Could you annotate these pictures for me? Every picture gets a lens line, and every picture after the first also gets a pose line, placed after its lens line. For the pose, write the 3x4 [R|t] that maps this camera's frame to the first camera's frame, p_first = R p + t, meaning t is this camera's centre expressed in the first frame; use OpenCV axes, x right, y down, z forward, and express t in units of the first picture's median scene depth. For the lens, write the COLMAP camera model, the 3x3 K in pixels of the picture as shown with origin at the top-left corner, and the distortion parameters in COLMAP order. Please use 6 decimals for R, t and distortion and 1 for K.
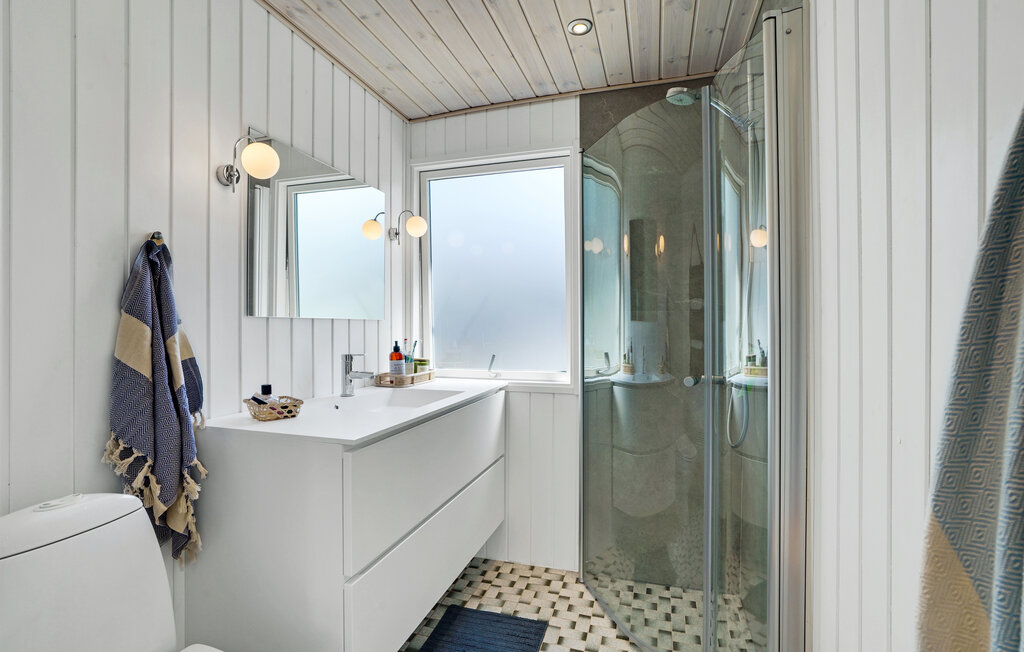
lens RADIAL K [[485.4, 0, 511.2], [0, 485.4, 324.8], [0, 0, 1]] dist [-0.004915, 0.001989]
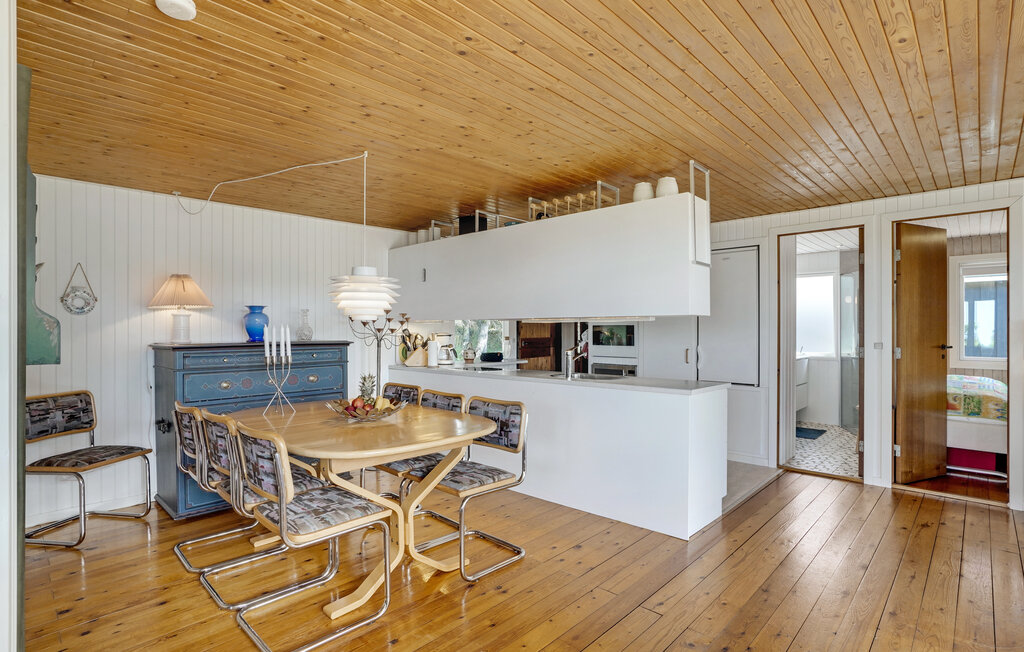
lens RADIAL K [[489.5, 0, 515.0], [0, 489.5, 325.8], [0, 0, 1]] dist [0.002559, 0.000270]
pose [[0.891760, -0.002811, -0.452500, -0.246085], [-0.000744, 0.999970, -0.007677, -0.037885], [0.452508, 0.007183, 0.891731, -2.371704]]
